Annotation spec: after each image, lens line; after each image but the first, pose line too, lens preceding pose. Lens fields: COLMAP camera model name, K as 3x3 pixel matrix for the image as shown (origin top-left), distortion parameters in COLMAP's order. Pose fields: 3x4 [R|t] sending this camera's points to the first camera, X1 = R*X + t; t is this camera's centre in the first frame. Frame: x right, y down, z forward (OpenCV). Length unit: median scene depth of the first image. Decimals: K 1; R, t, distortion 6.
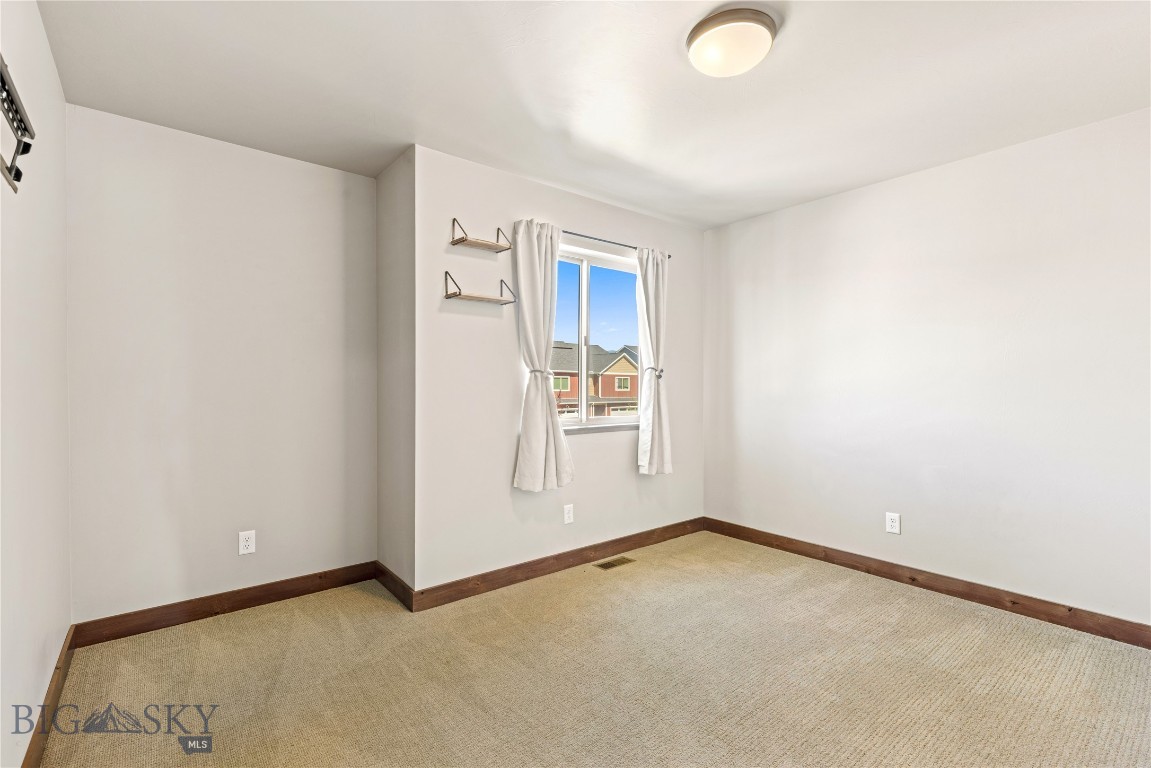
lens RADIAL K [[518.2, 0, 575.1], [0, 518.2, 384.4], [0, 0, 1]] dist [0.009676, -0.001454]
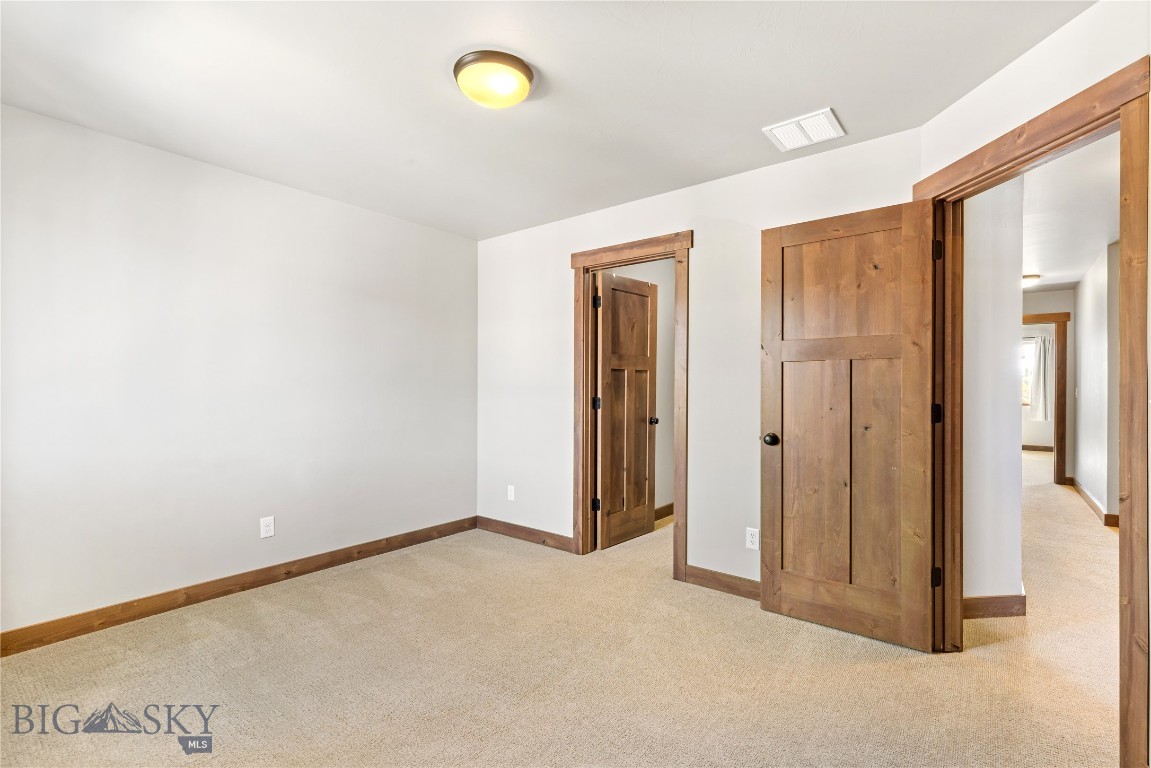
lens RADIAL K [[518.2, 0, 573.9], [0, 518.2, 387.4], [0, 0, 1]] dist [0.009676, -0.001454]
pose [[-0.211236, 0.001675, 0.977434, -0.515894], [-0.000173, 0.999998, -0.001752, 0.000100], [-0.977435, -0.000539, -0.211235, 0.673332]]
